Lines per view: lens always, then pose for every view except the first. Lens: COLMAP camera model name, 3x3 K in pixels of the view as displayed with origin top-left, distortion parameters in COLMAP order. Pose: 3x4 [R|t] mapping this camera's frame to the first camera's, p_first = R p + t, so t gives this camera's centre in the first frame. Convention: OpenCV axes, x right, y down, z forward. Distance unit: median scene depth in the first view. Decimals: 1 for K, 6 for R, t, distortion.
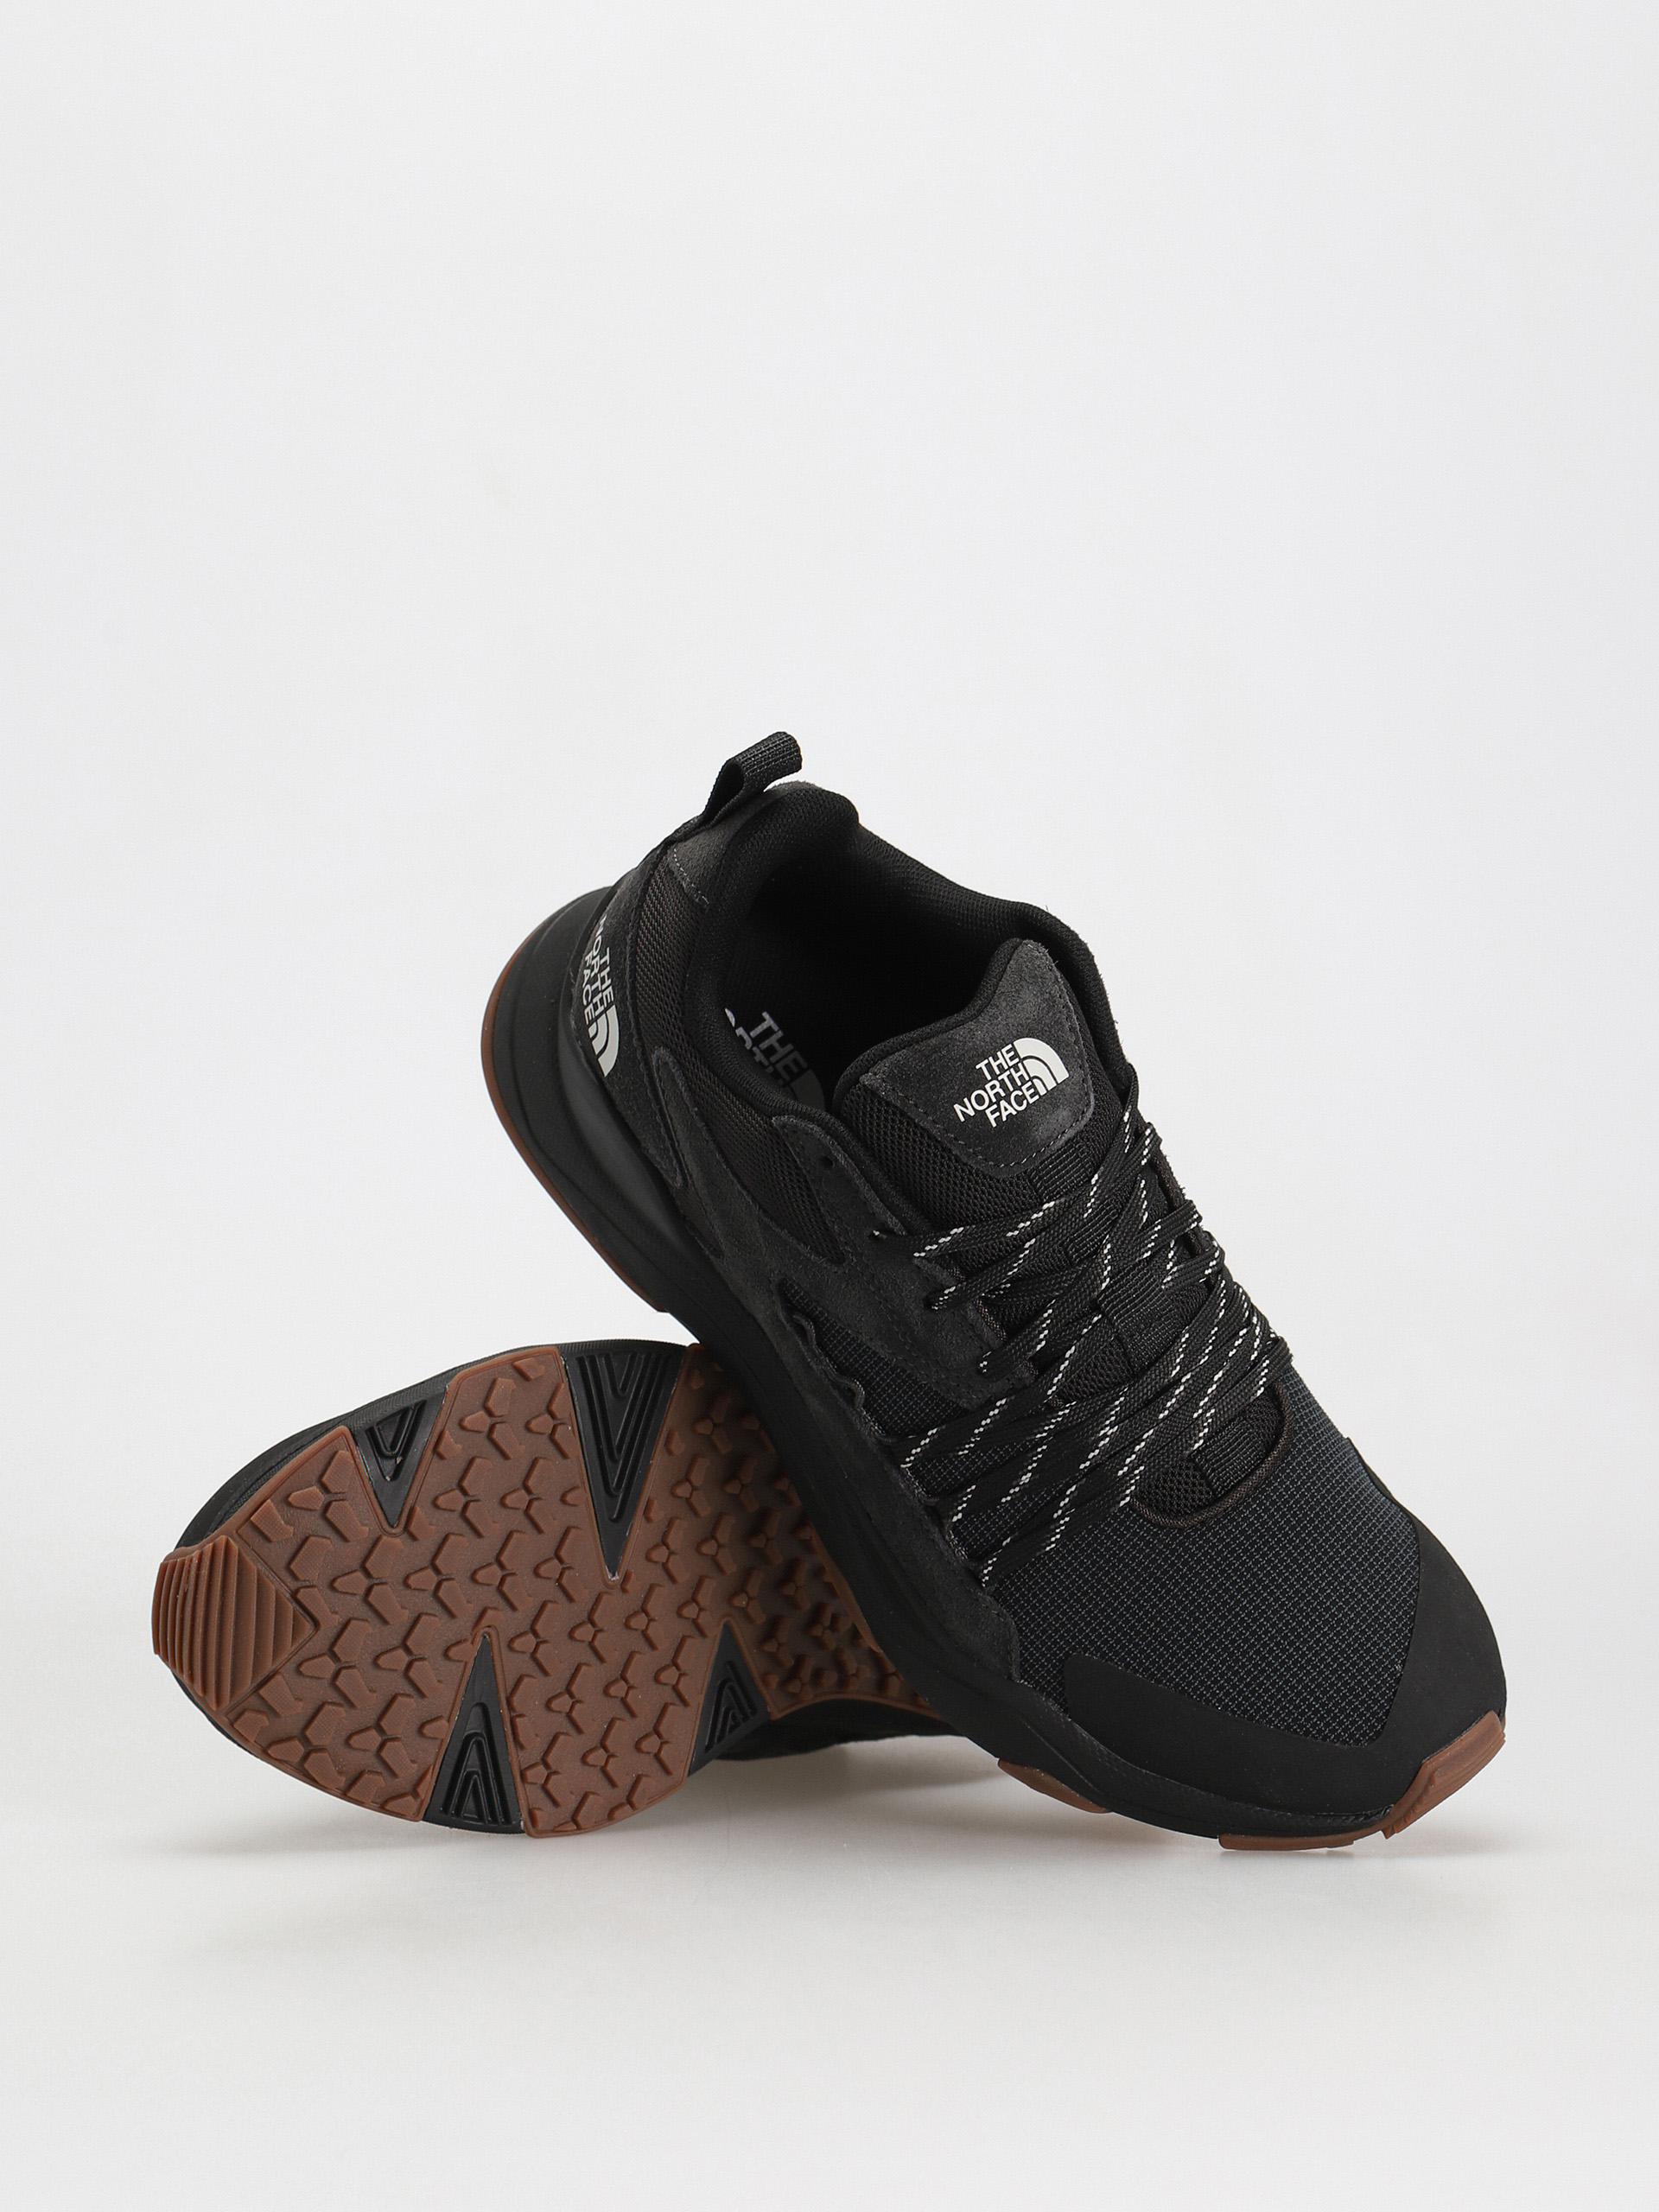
lens RADIAL K [[7672.8, 0, 829.5], [0, 7672.8, 1106.0], [0, 0, 1]] dist [-0.103095, -0.781883]
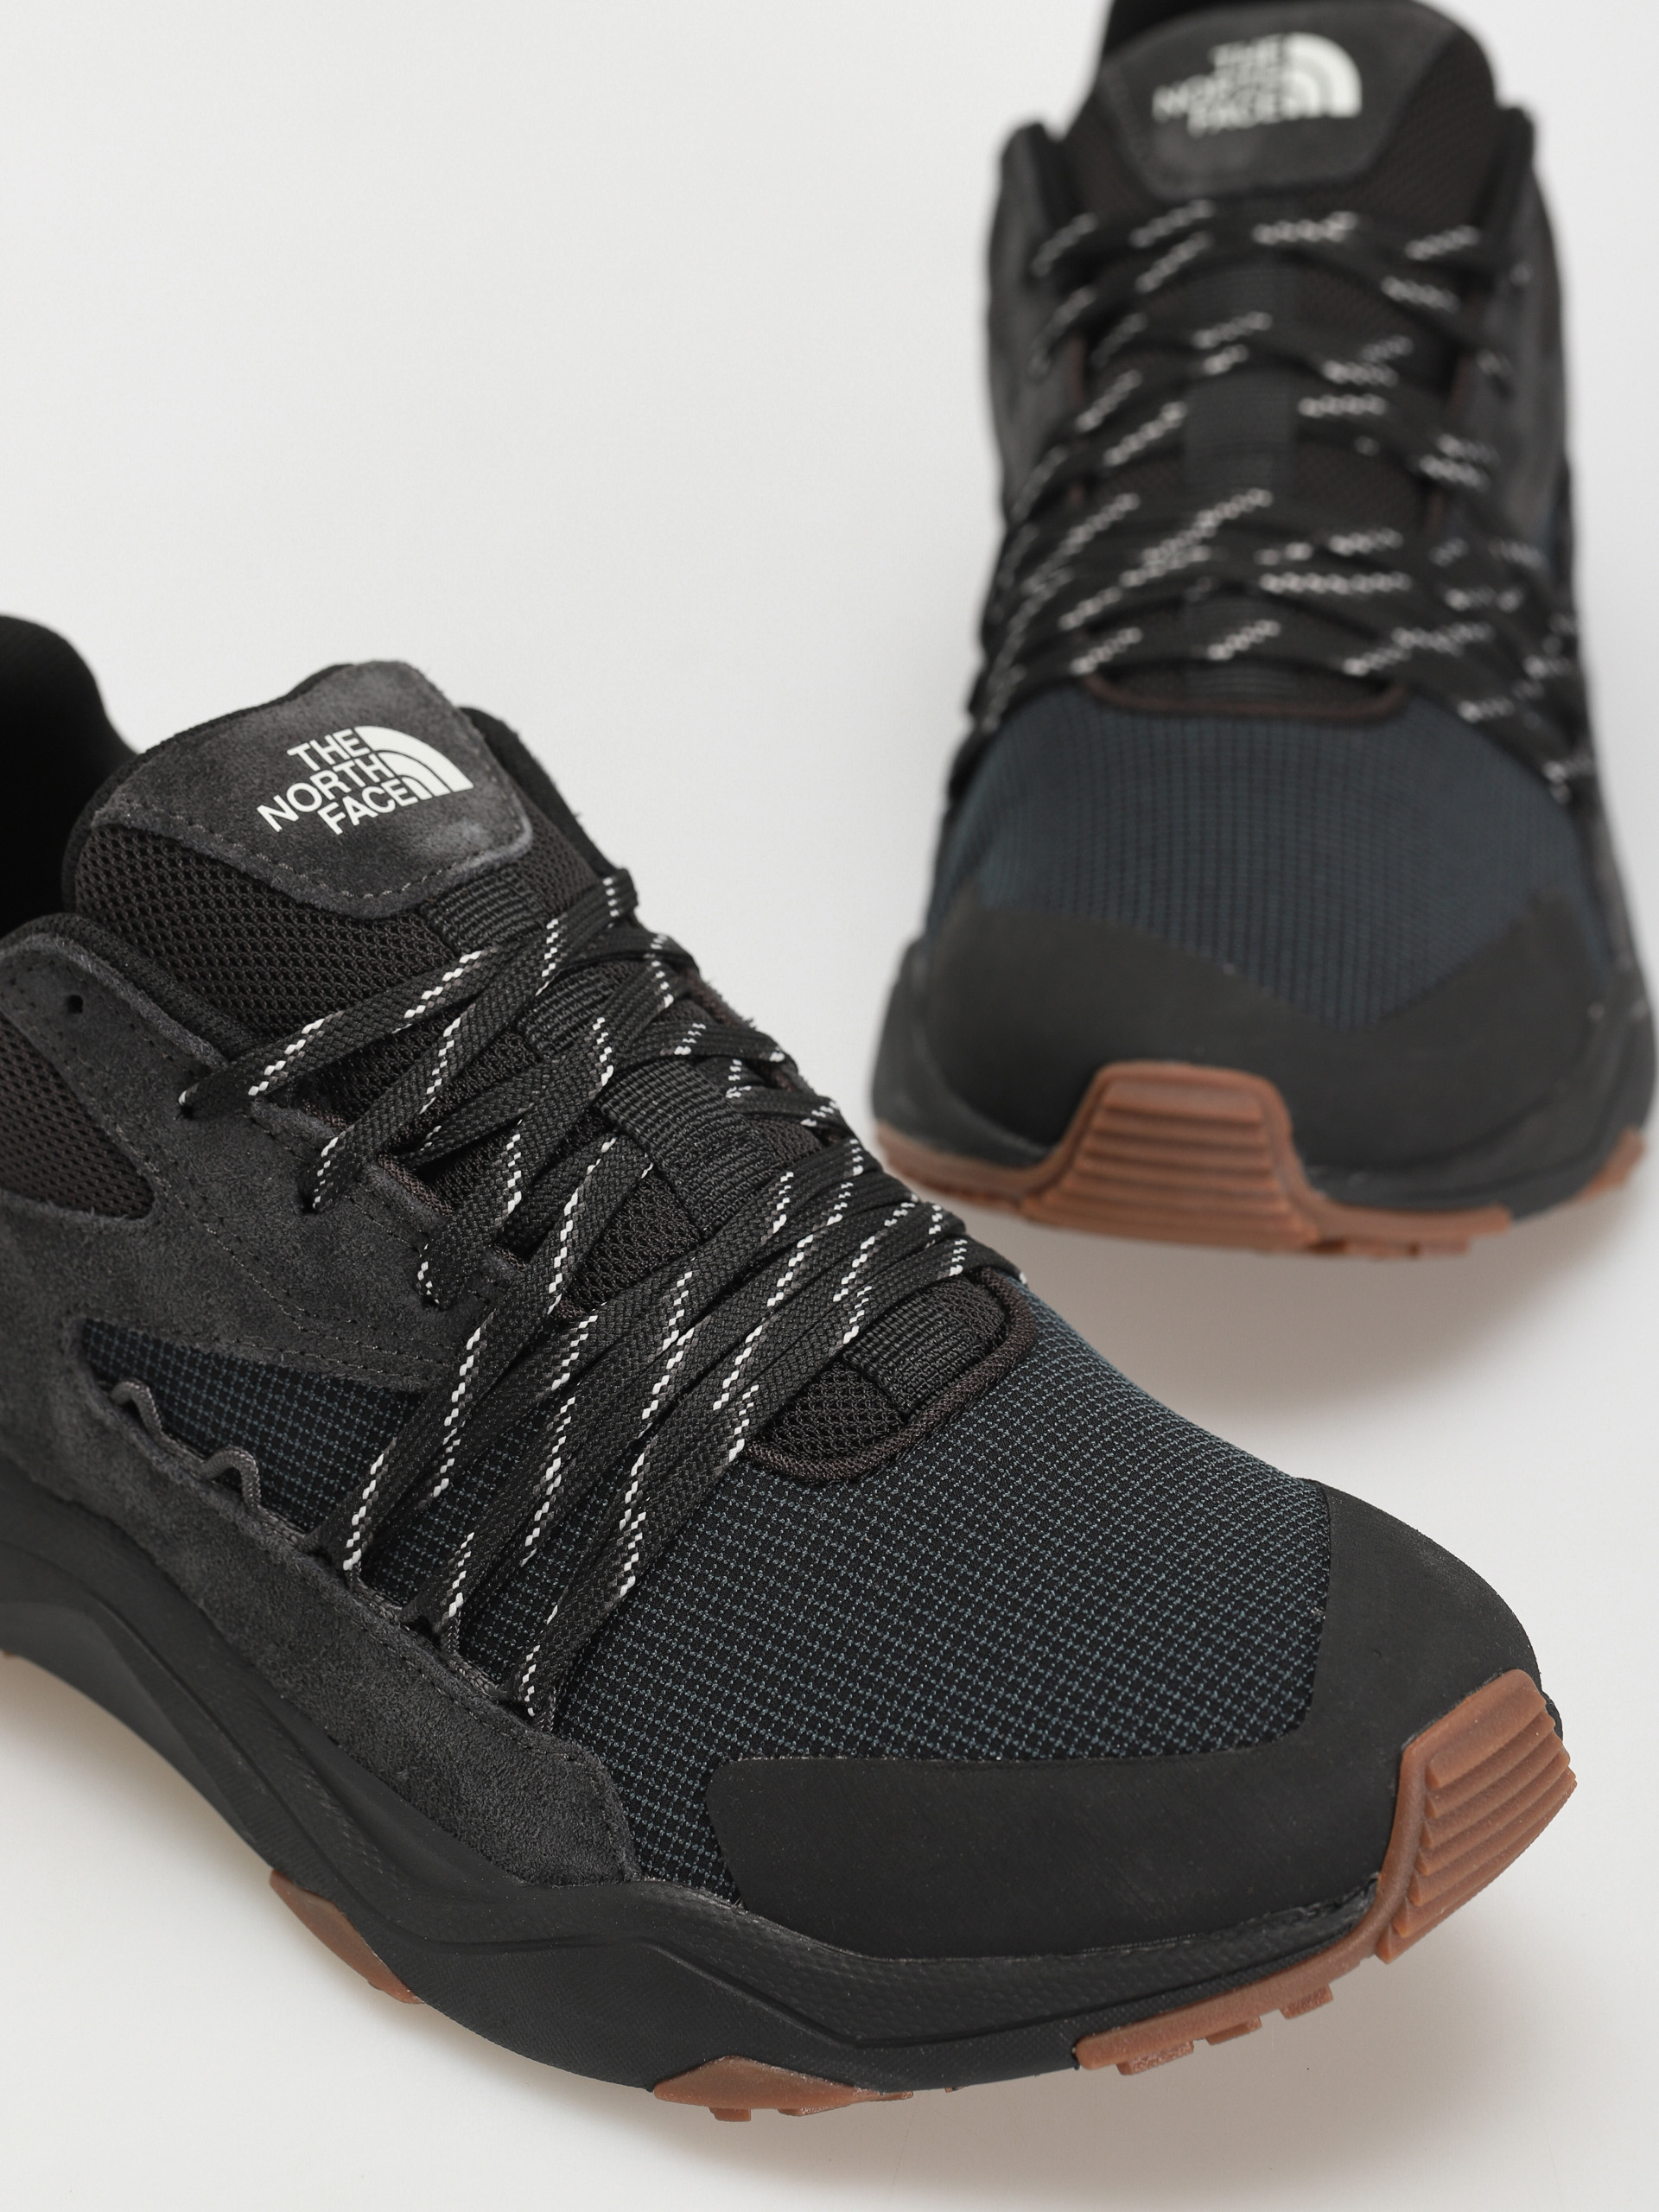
lens RADIAL K [[7672.8, 0, 829.5], [0, 7672.8, 1106.0], [0, 0, 1]] dist [-0.103095, -0.781883]
pose [[0.971721, -0.235835, 0.011795, 0.044119], [0.206544, 0.824696, -0.526514, 0.313565], [0.114443, 0.514061, 0.850085, 0.535813]]
